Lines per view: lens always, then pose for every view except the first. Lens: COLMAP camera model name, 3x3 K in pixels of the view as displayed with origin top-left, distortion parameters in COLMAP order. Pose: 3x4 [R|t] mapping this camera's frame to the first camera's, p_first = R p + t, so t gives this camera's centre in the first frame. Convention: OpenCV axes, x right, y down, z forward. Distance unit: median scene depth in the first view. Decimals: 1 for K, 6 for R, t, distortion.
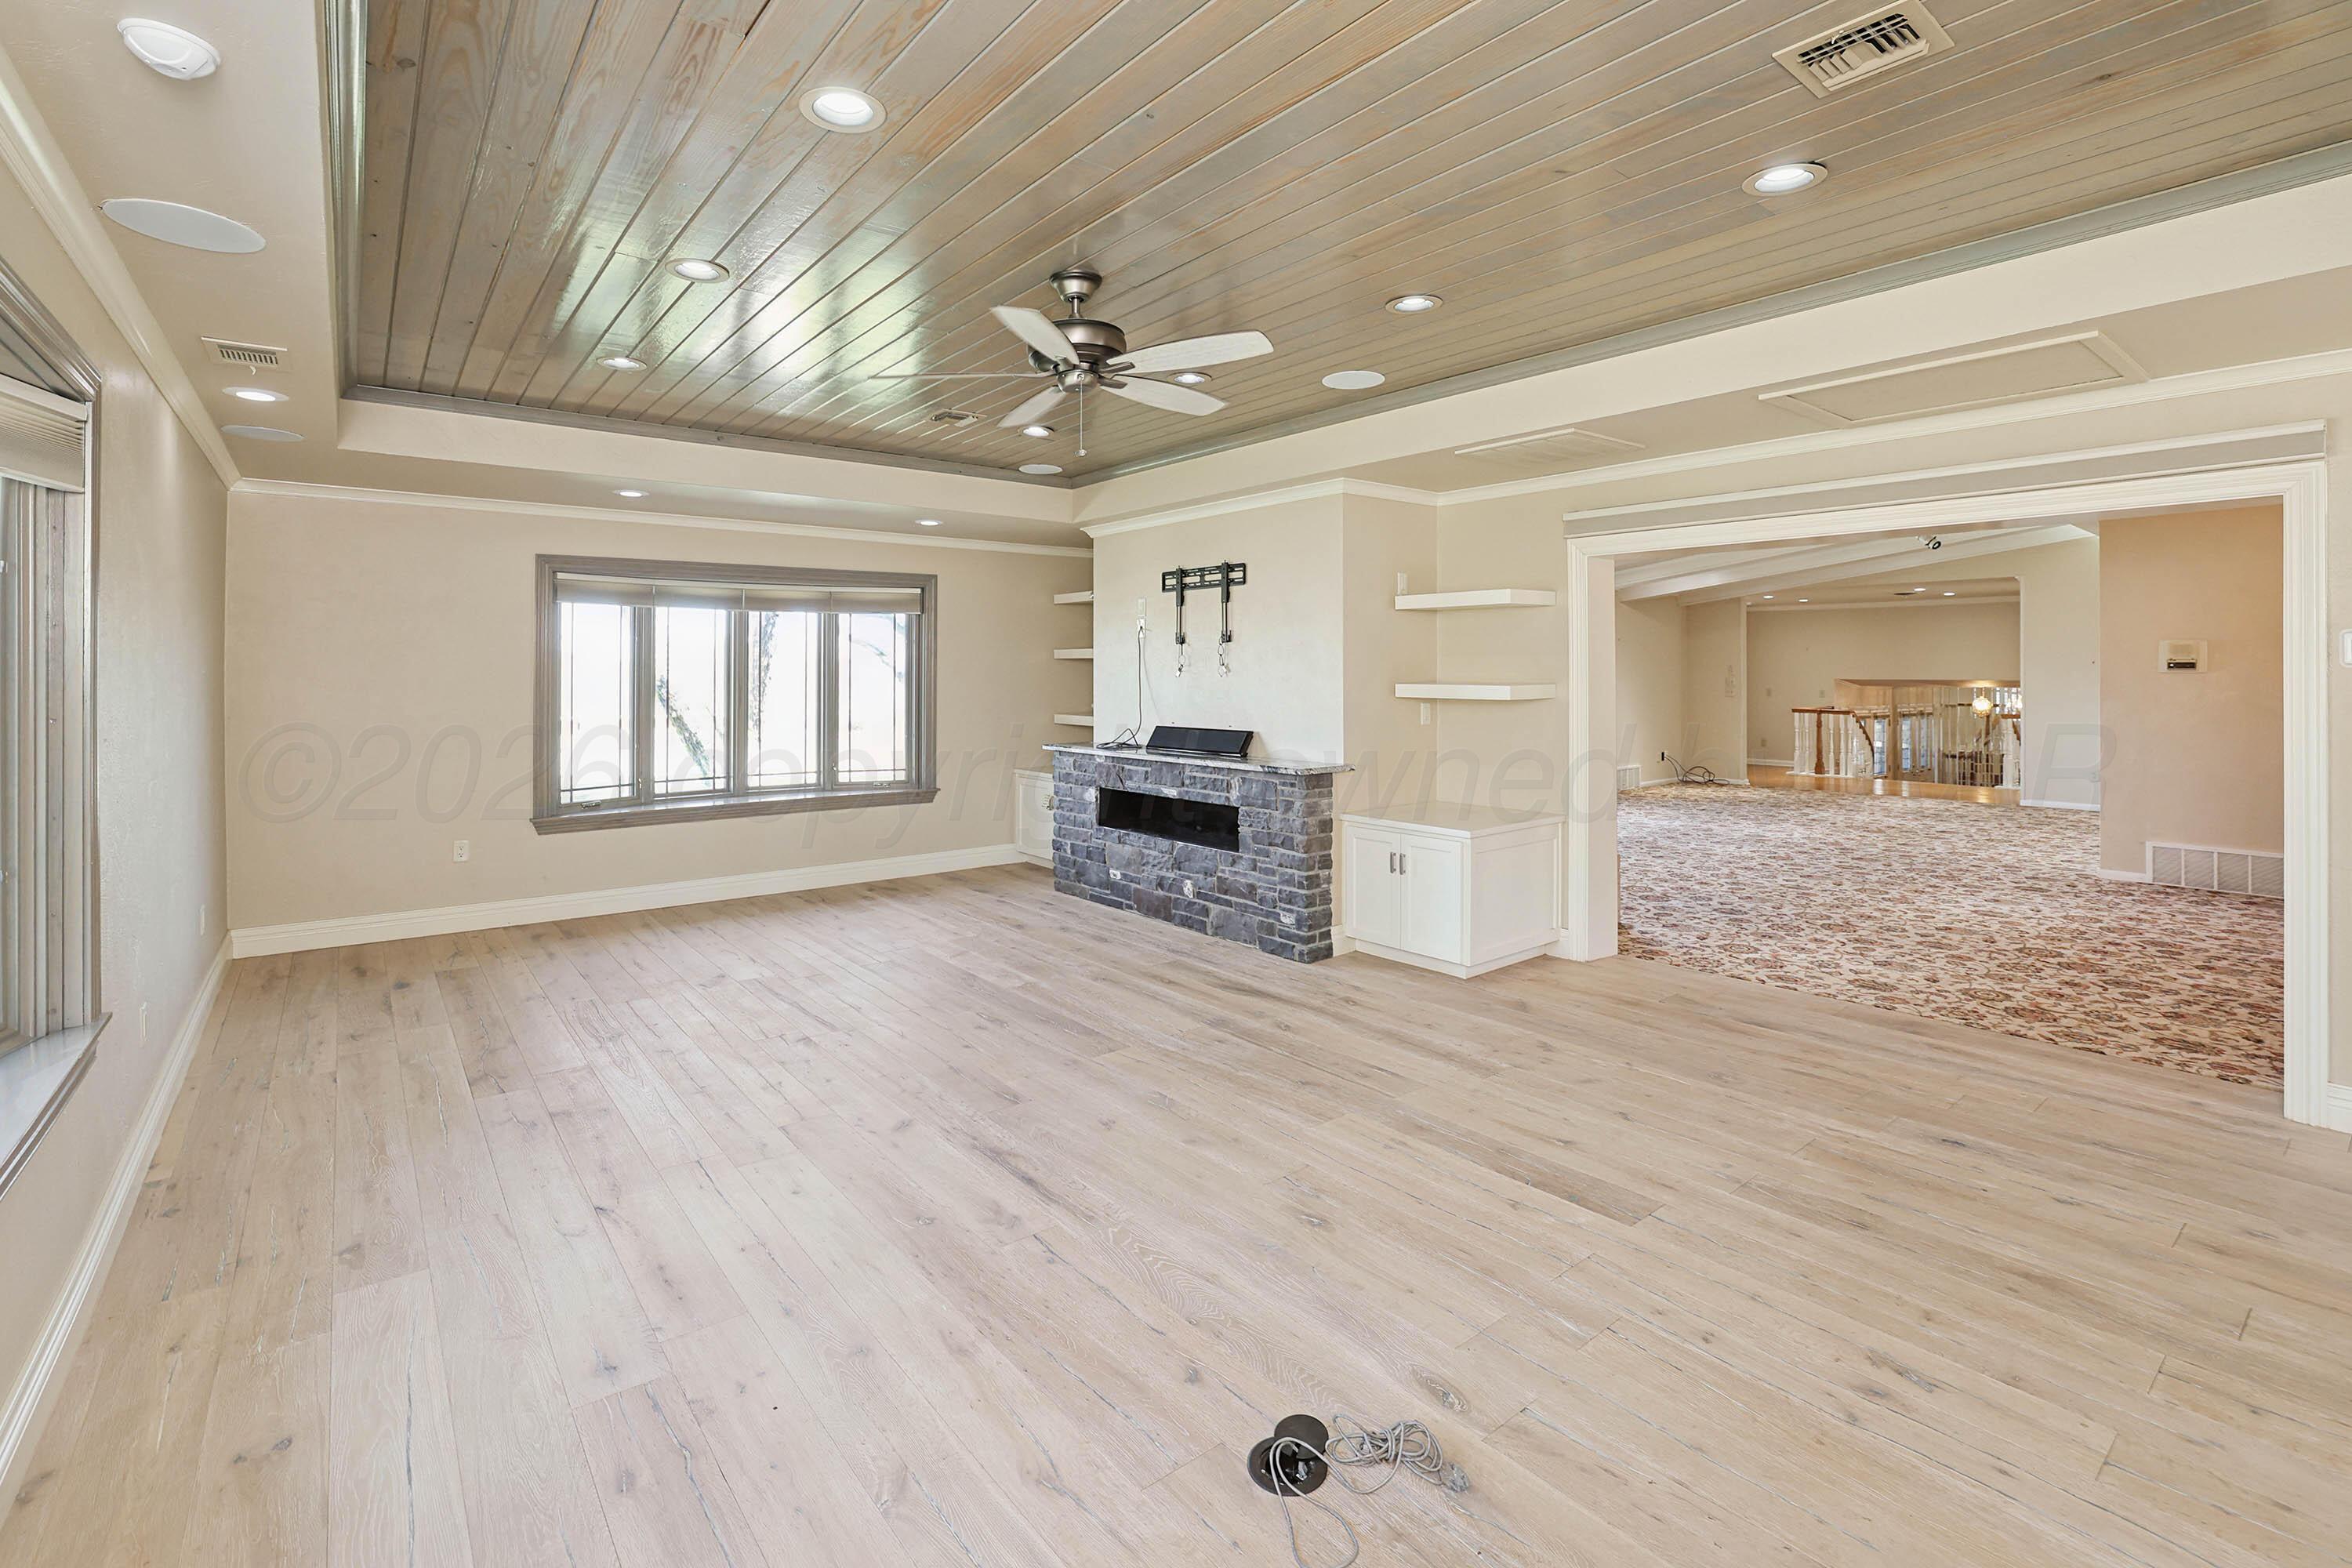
lens RADIAL K [[1032.0, 0, 1168.0], [0, 1032.0, 664.9], [0, 0, 1]] dist [-0.044984, 0.013024]
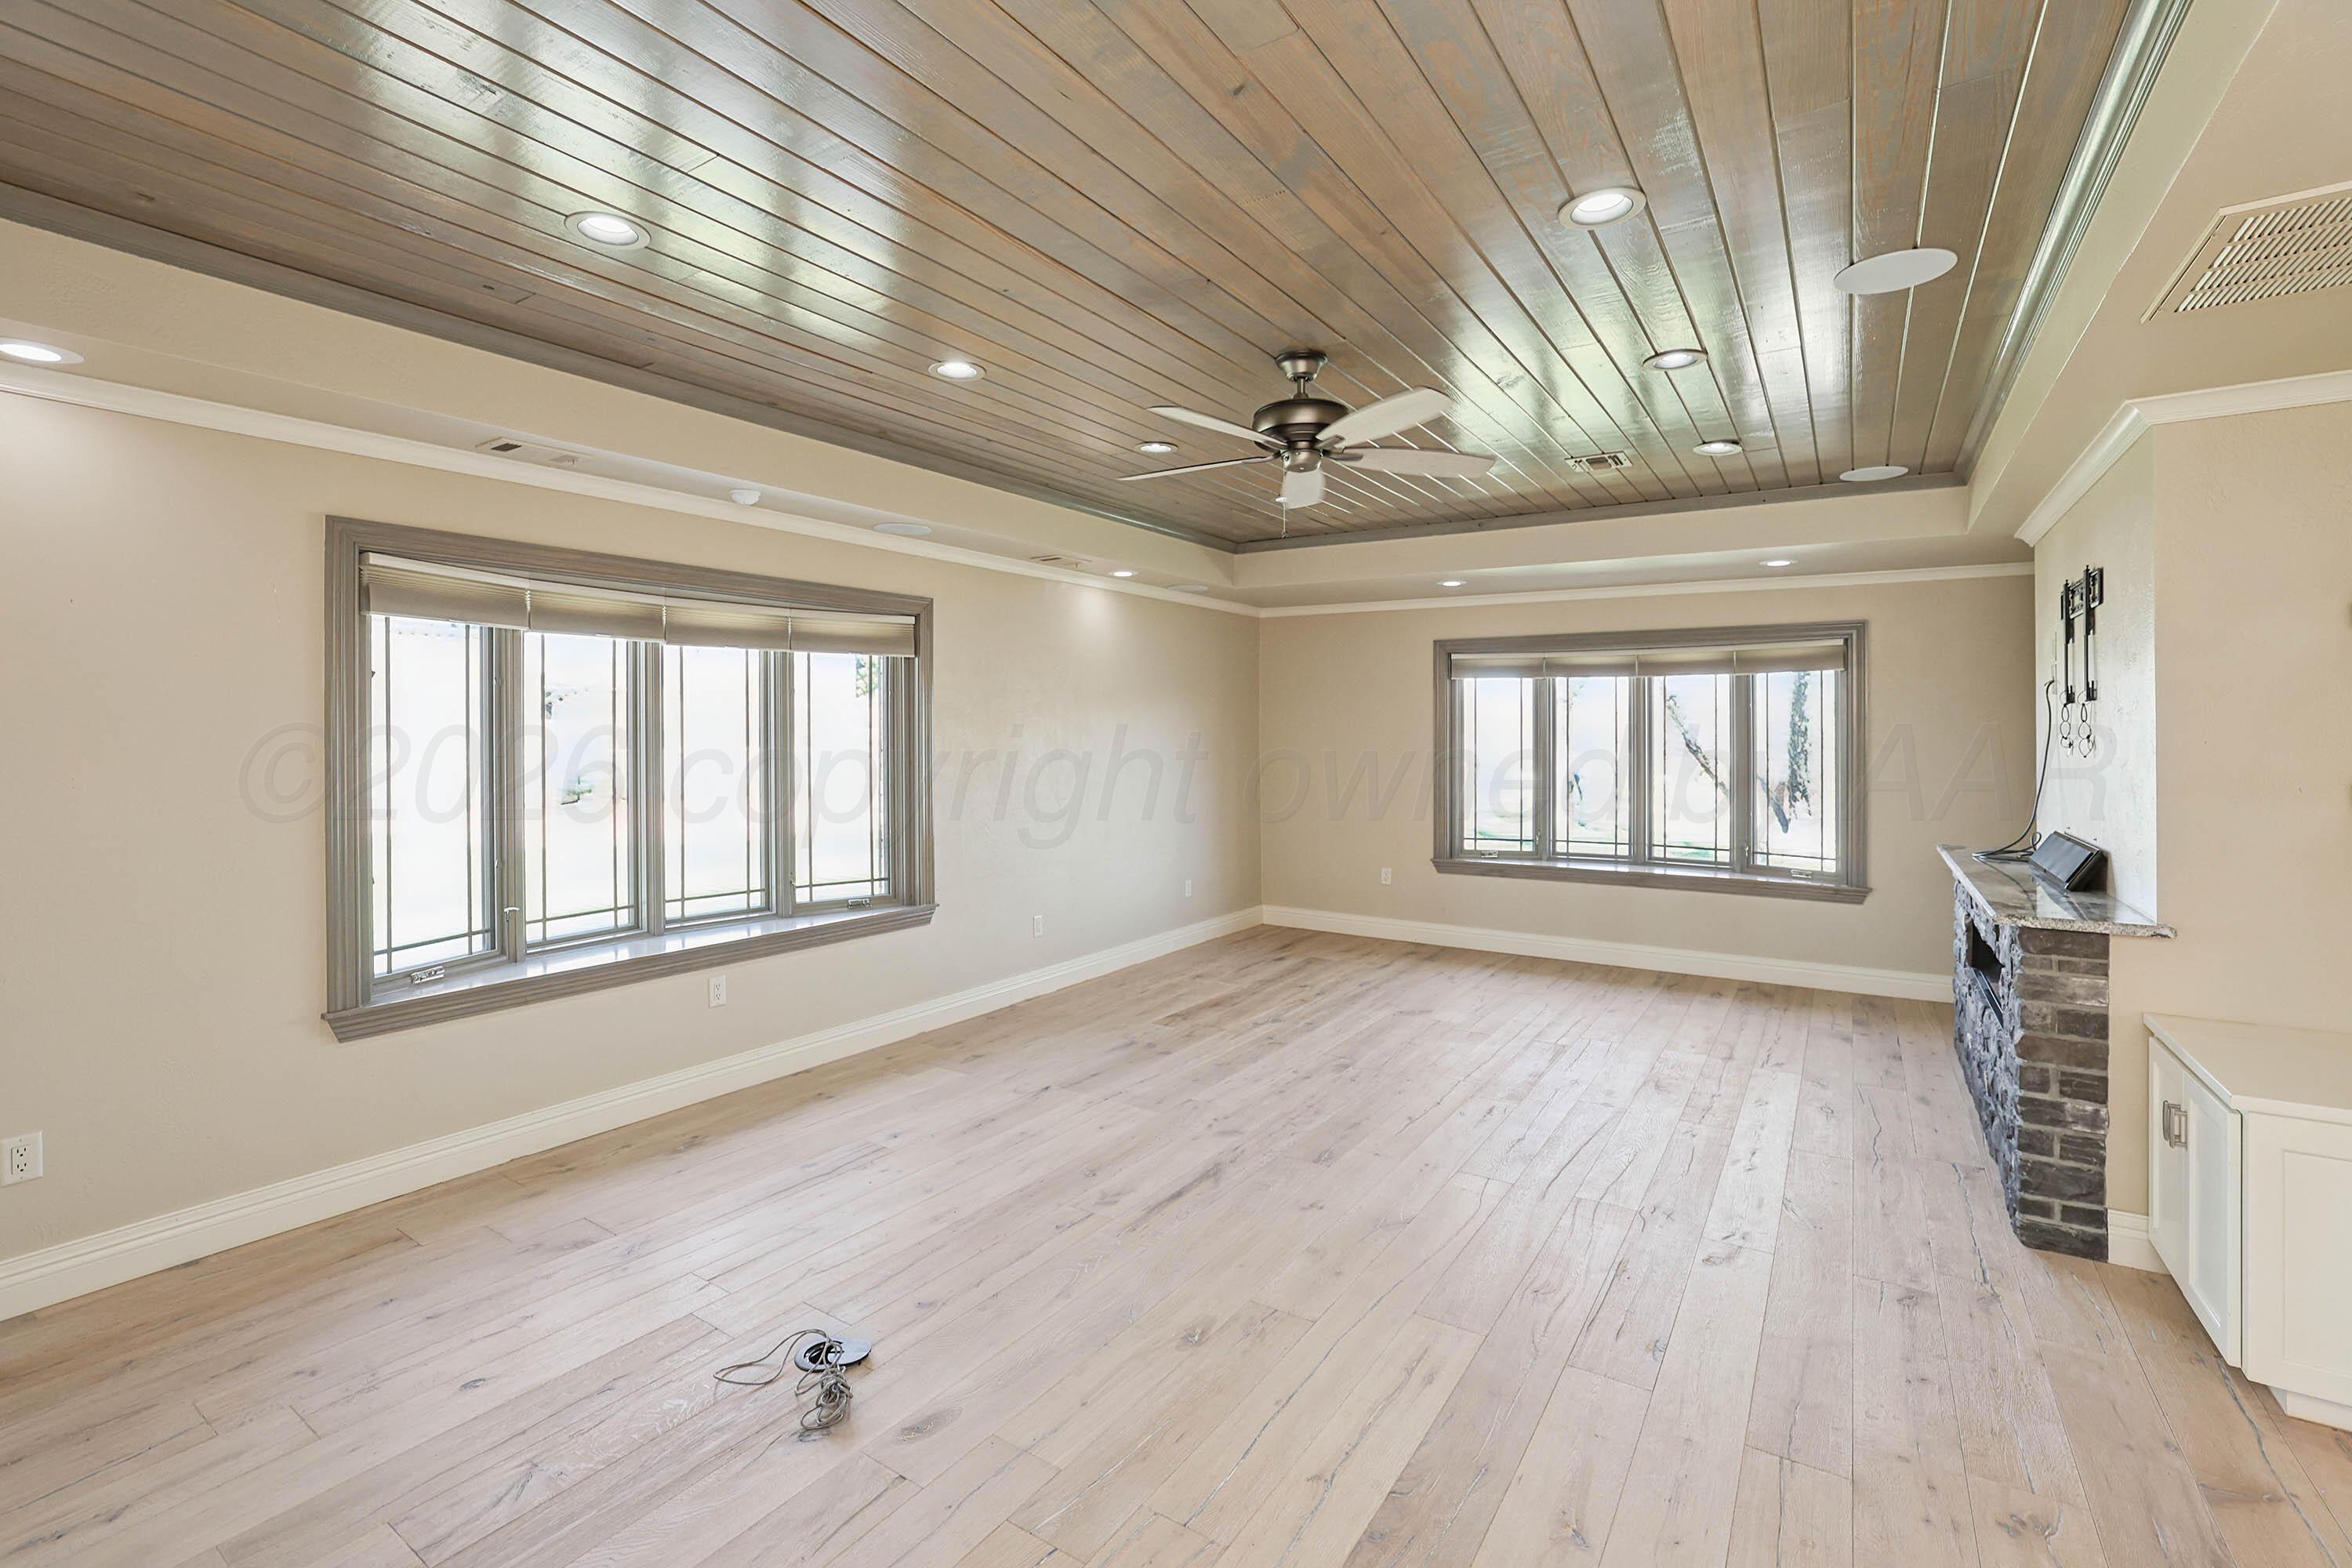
lens RADIAL K [[1050.3, 0, 1168.5], [0, 1050.3, 727.0], [0, 0, 1]] dist [-0.045699, 0.016514]
pose [[0.324454, 0.001698, -0.945900, 0.518819], [0.001575, 0.999996, 0.002336, -0.010460], [0.945900, -0.002248, 0.324450, 0.332880]]
